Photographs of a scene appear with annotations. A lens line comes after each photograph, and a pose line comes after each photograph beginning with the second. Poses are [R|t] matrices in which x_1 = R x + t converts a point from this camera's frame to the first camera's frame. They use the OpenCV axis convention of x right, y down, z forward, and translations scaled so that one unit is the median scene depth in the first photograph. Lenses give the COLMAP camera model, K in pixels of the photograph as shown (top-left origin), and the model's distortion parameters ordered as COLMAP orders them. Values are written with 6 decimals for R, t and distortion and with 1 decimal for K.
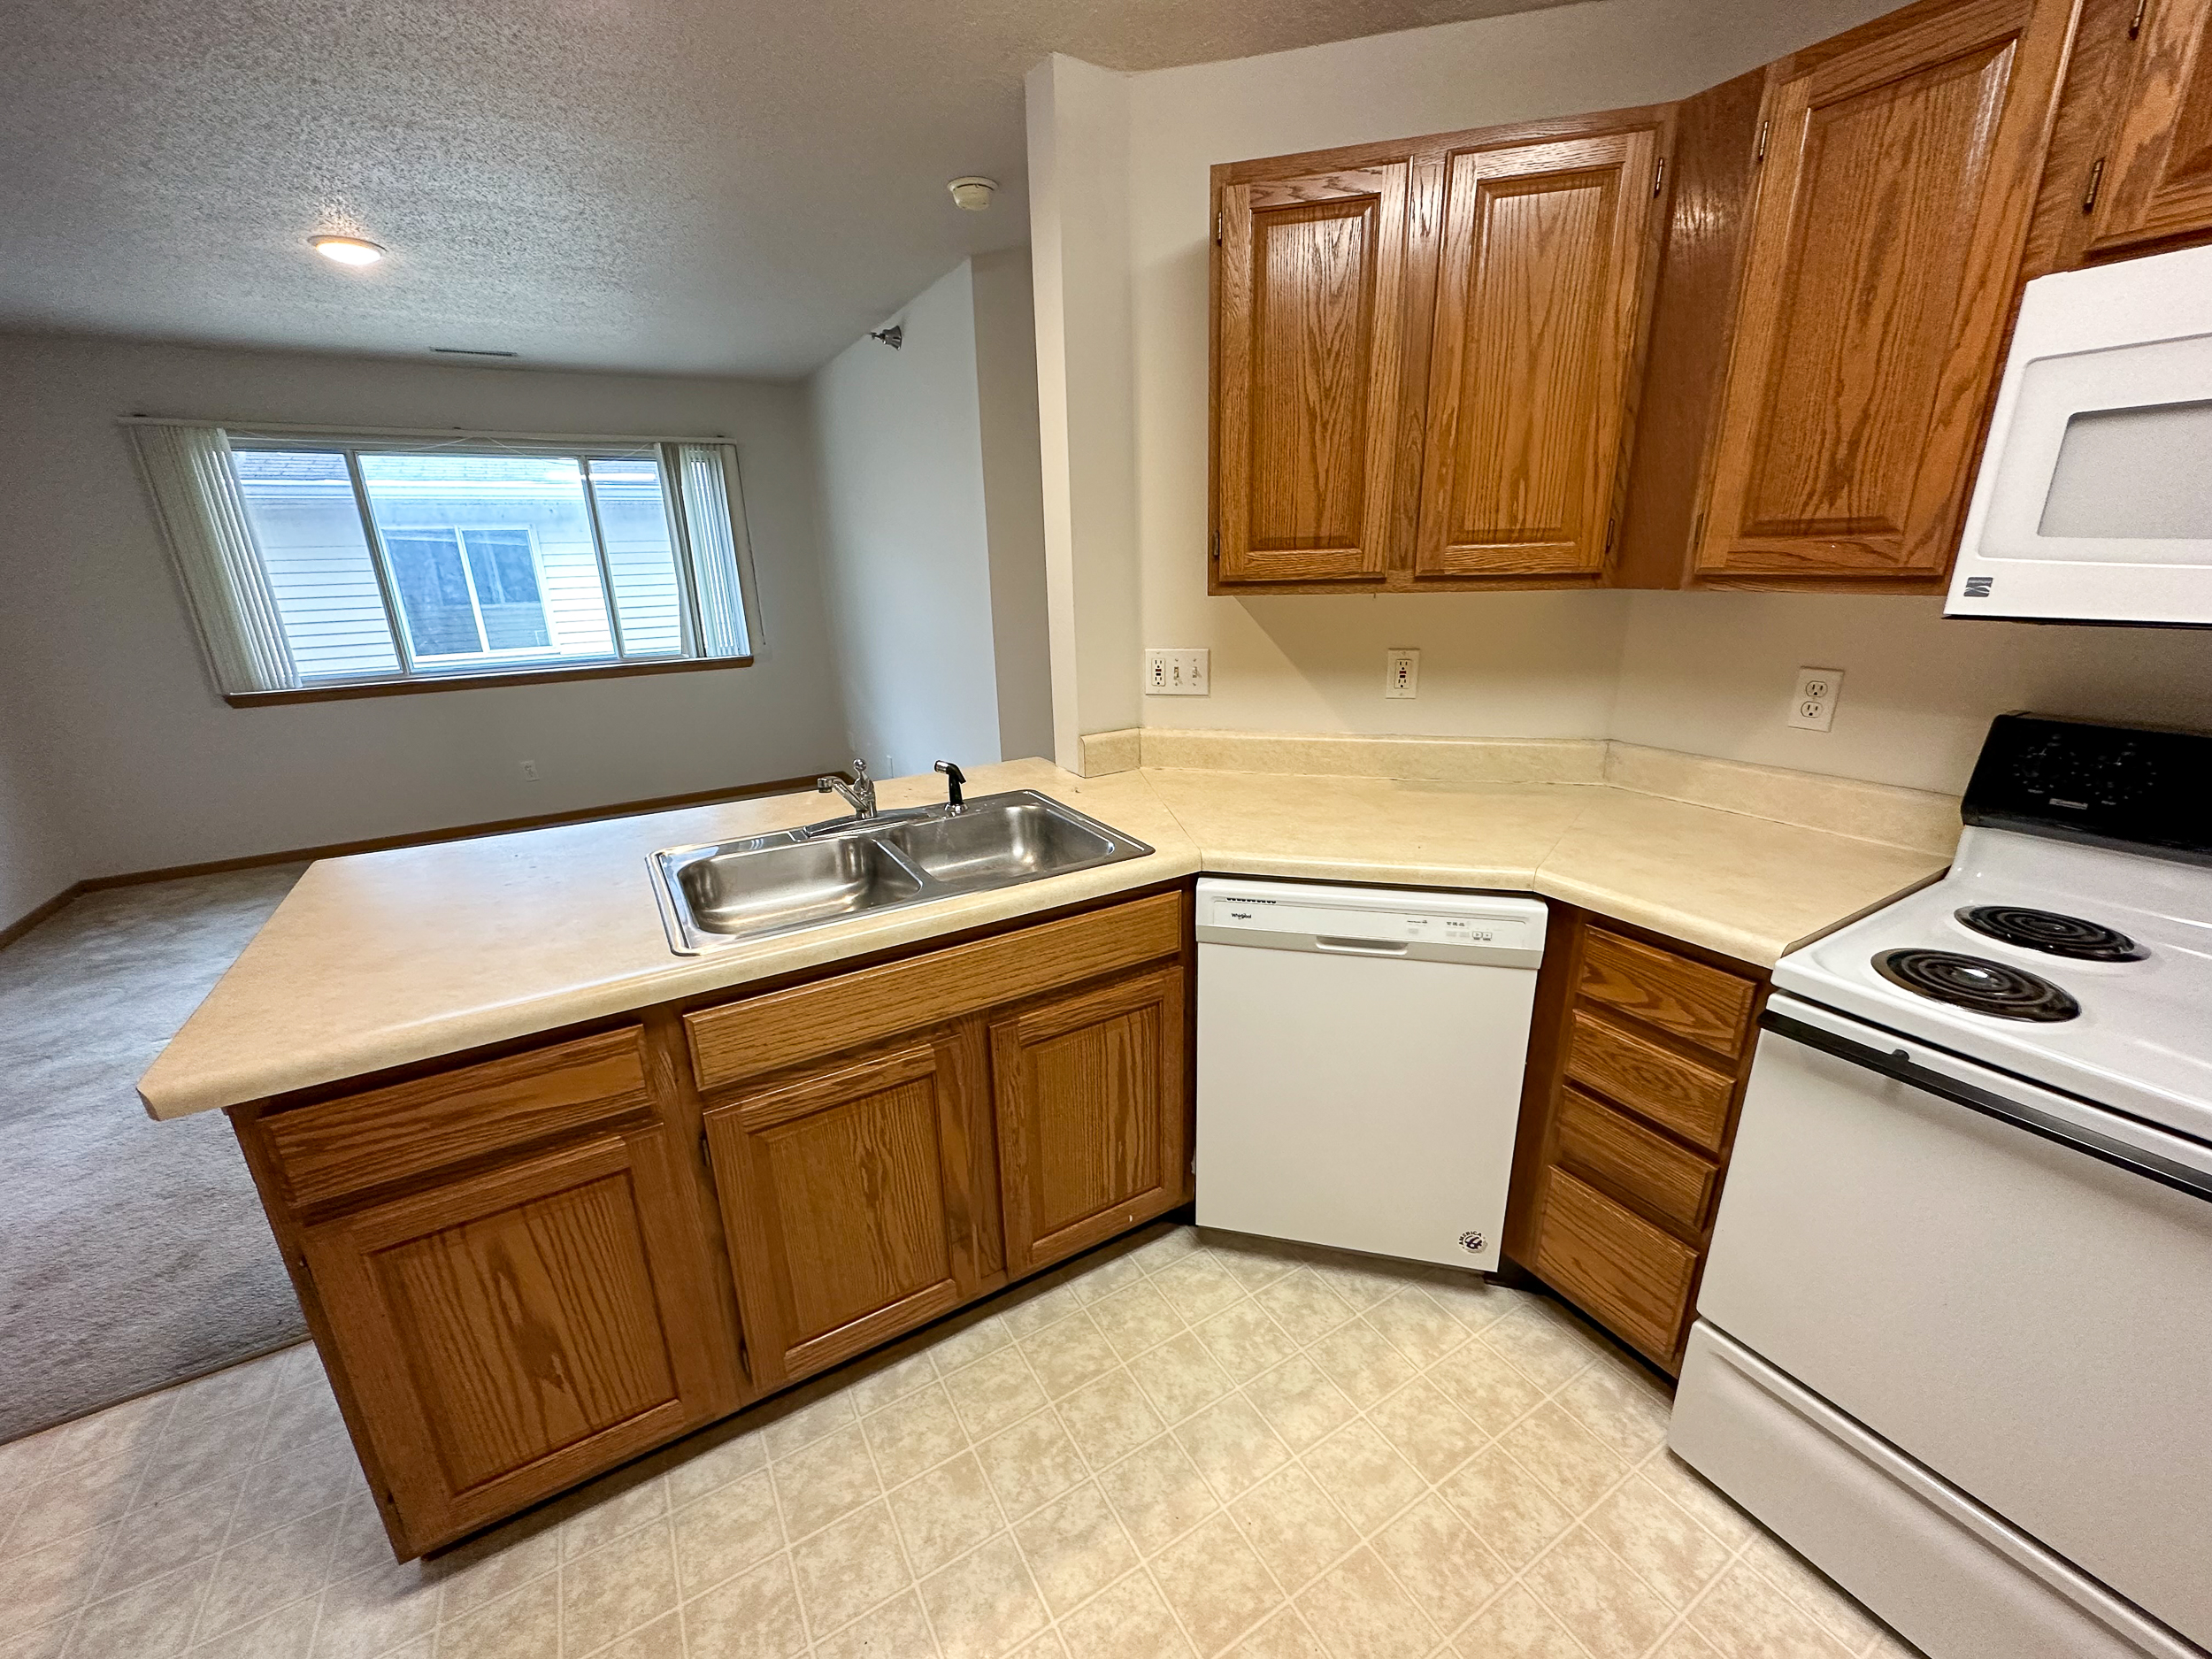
lens RADIAL K [[900.3, 0, 1097.2], [0, 900.3, 820.9], [0, 0, 1]] dist [0.009856, 0.000210]
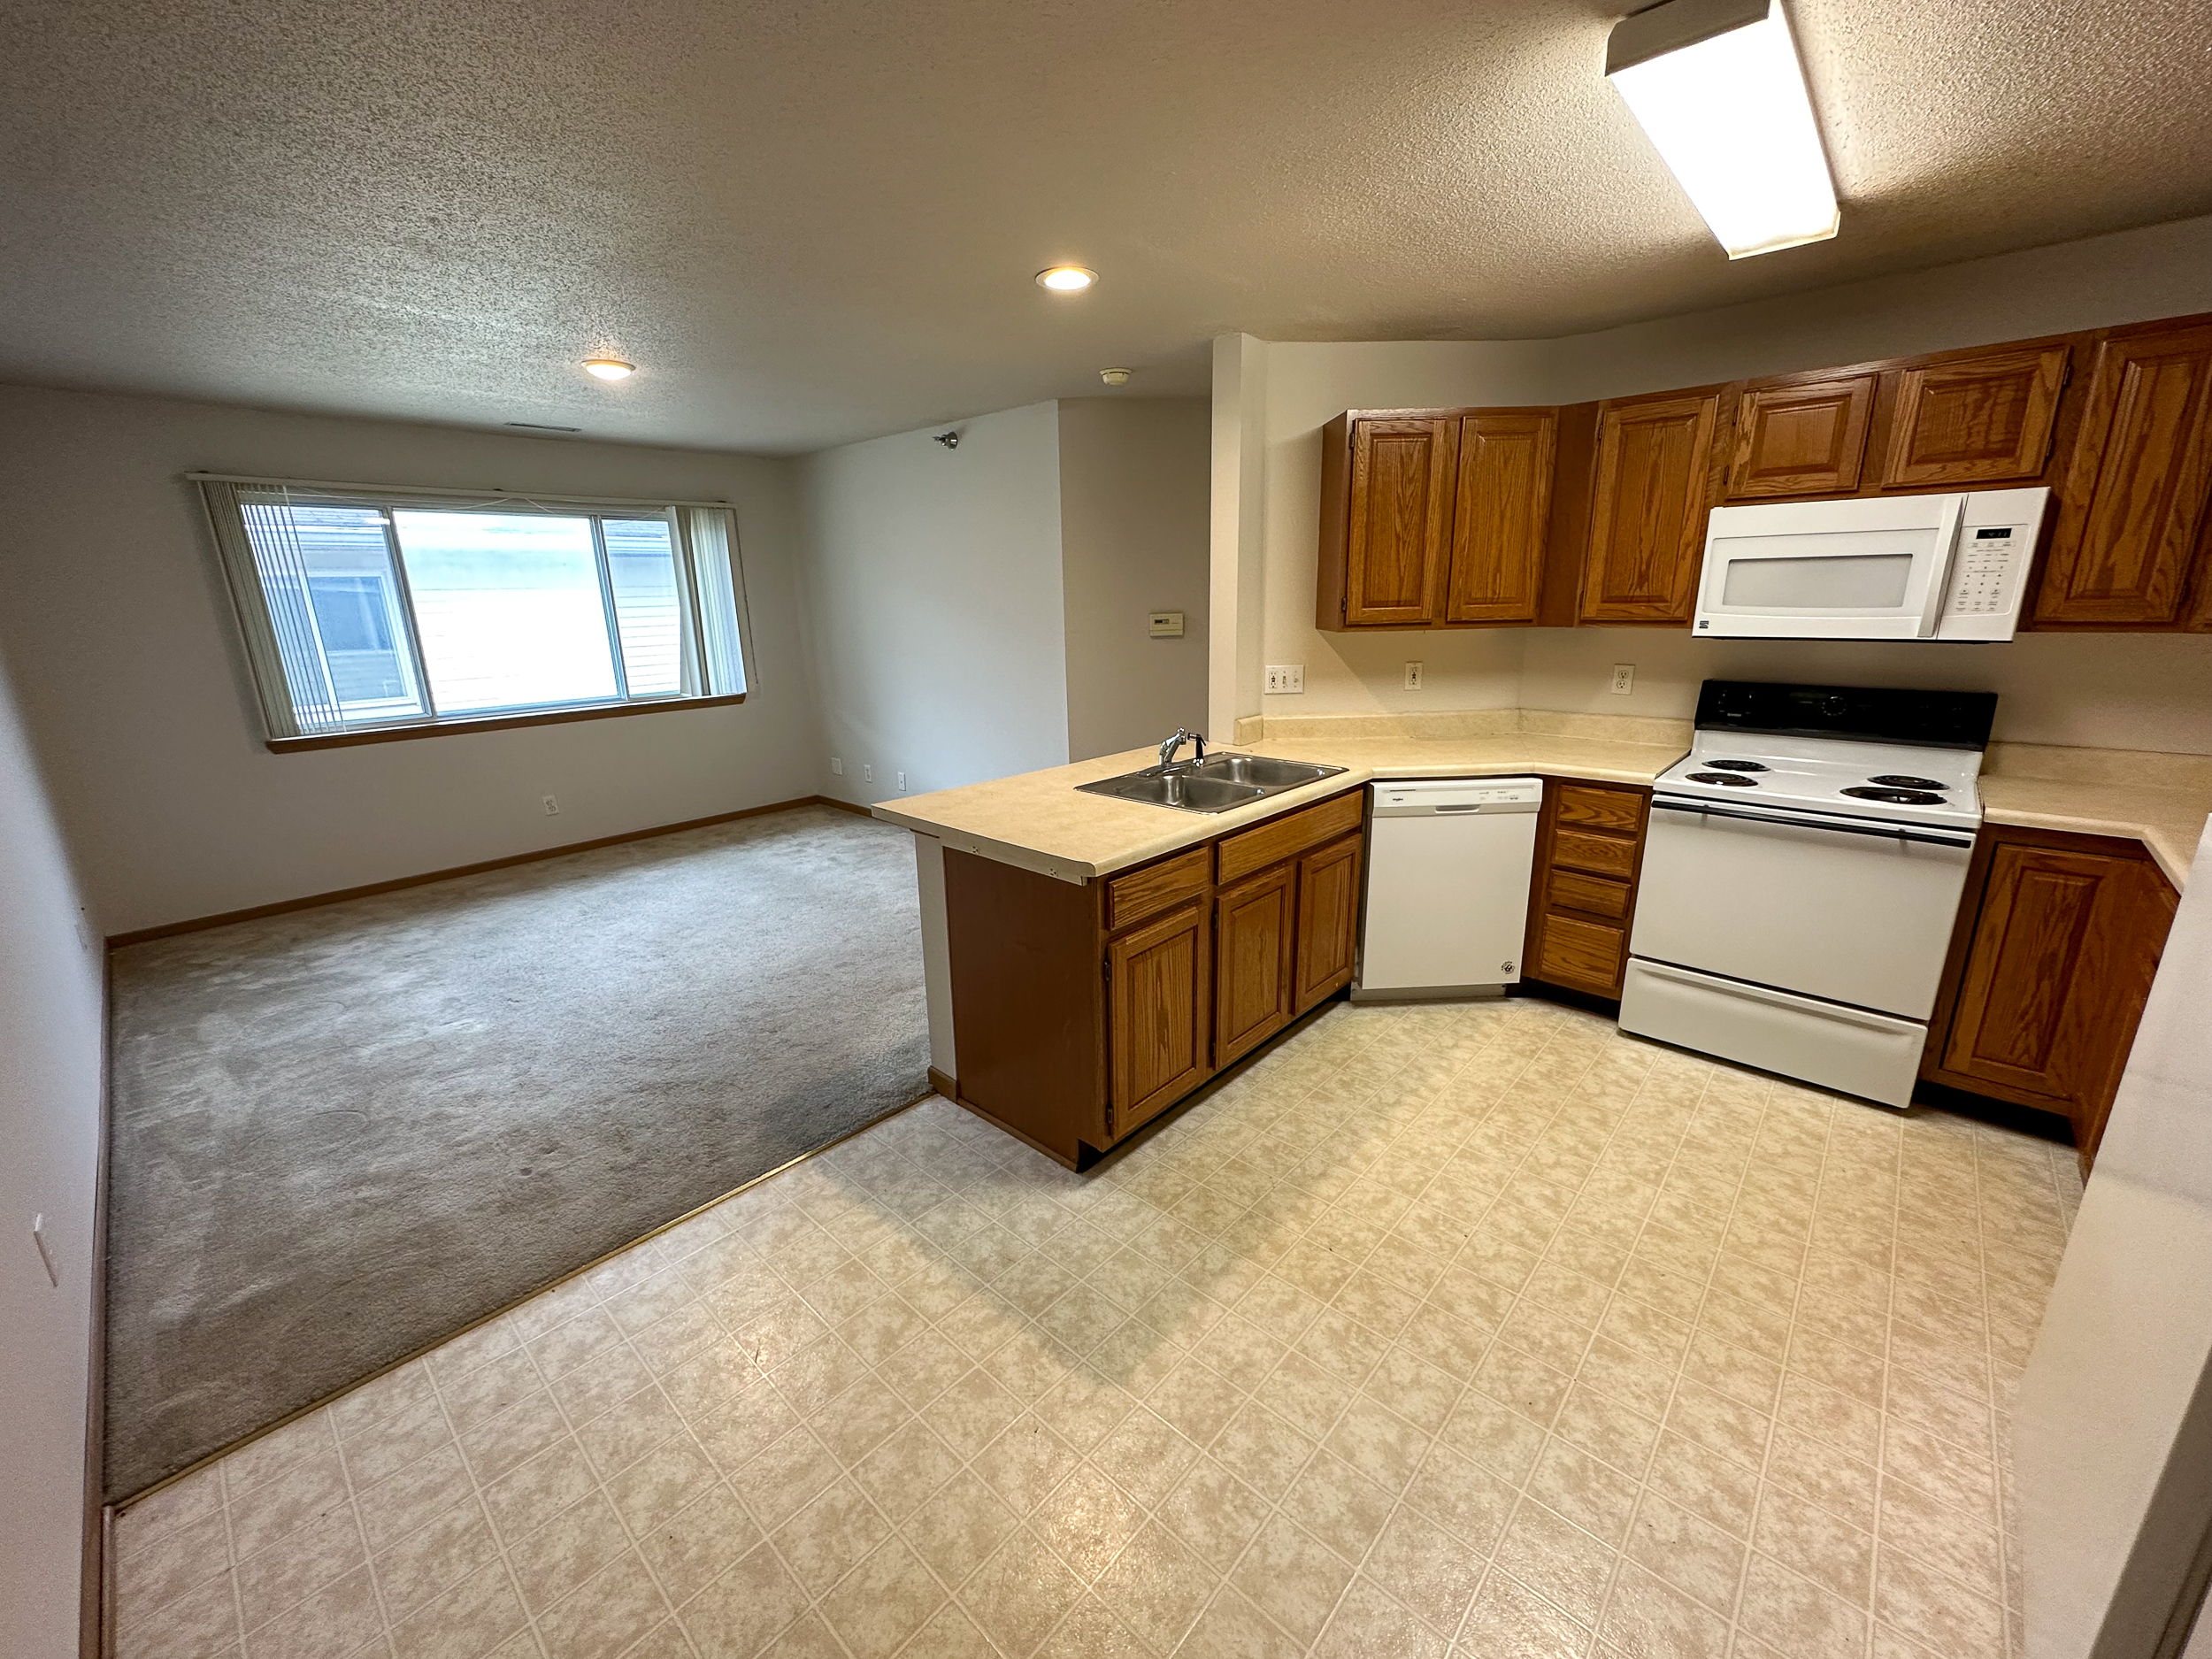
lens RADIAL K [[877.7, 0, 1101.0], [0, 877.7, 828.3], [0, 0, 1]] dist [0.000058, -0.000338]
pose [[0.949982, -0.070786, 0.304176, -0.739637], [0.082789, 0.996209, -0.026731, 0.121376], [-0.301130, 0.050577, 0.952241, -0.412039]]
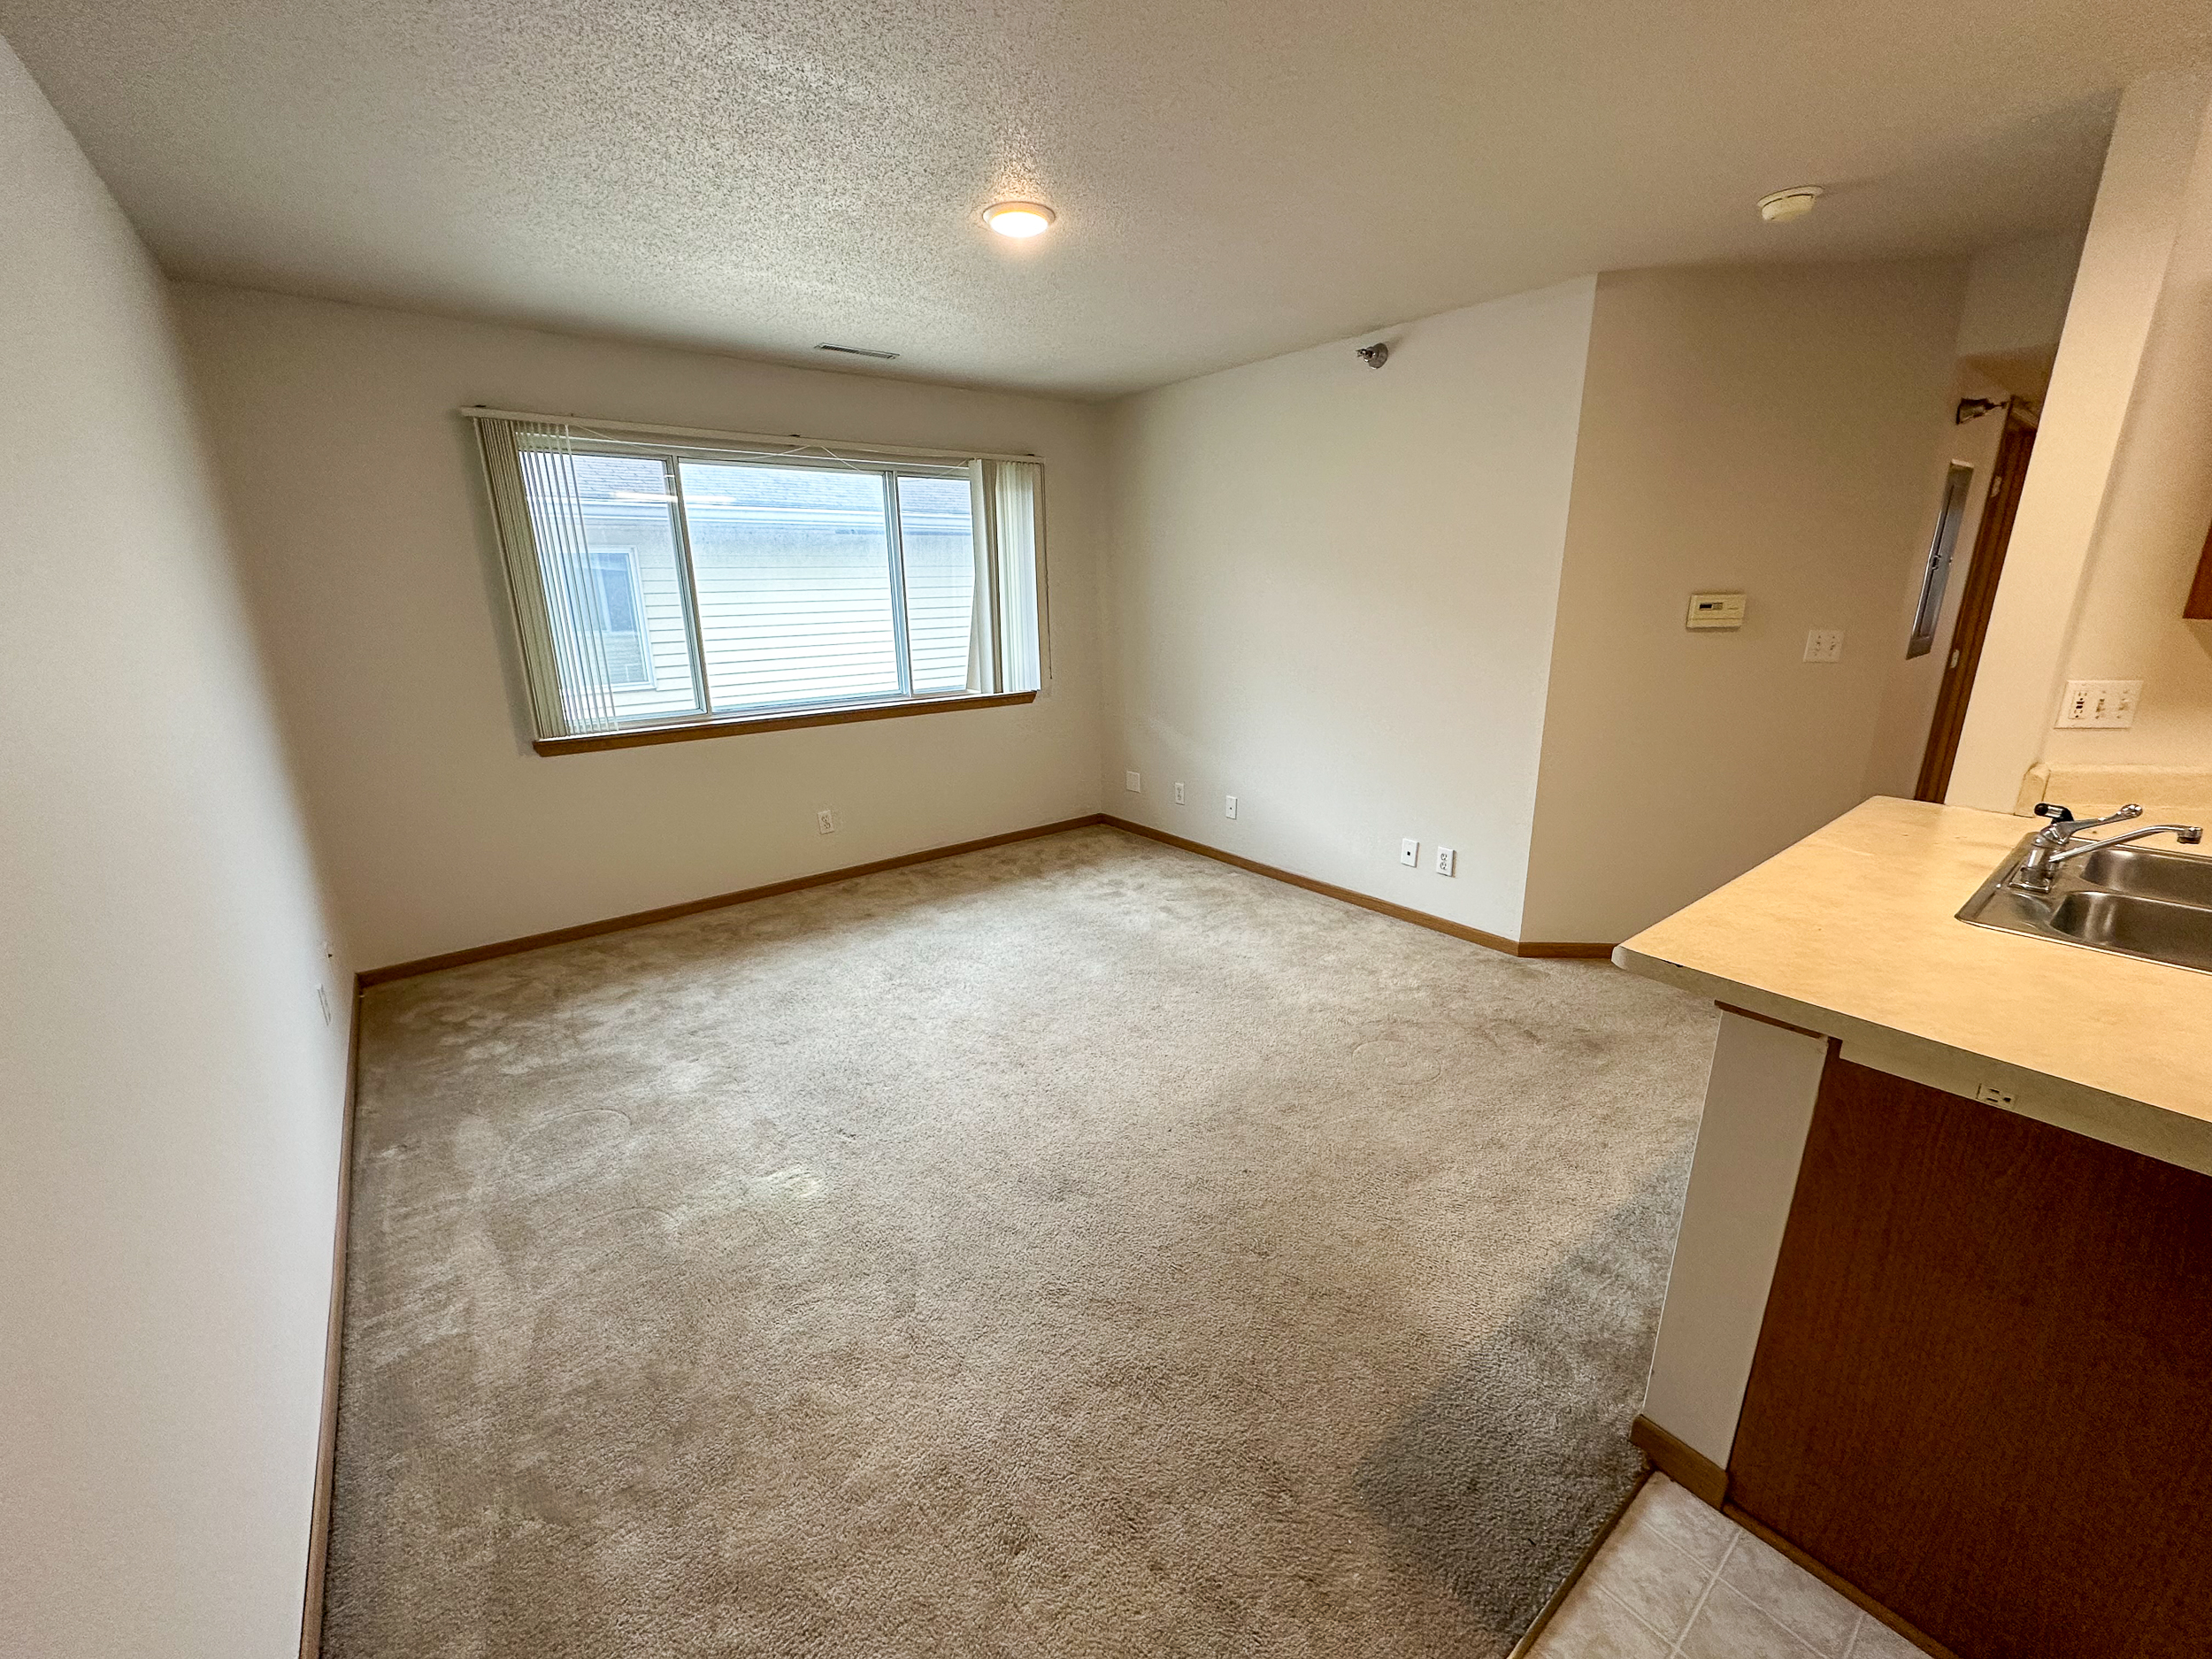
lens RADIAL K [[879.4, 0, 1103.7], [0, 879.4, 827.4], [0, 0, 1]] dist [-0.001250, -0.000341]
pose [[0.987528, -0.026377, 0.155218, -1.115745], [0.030821, 0.999179, -0.026295, -0.042925], [-0.154397, 0.030751, 0.987530, 0.246100]]
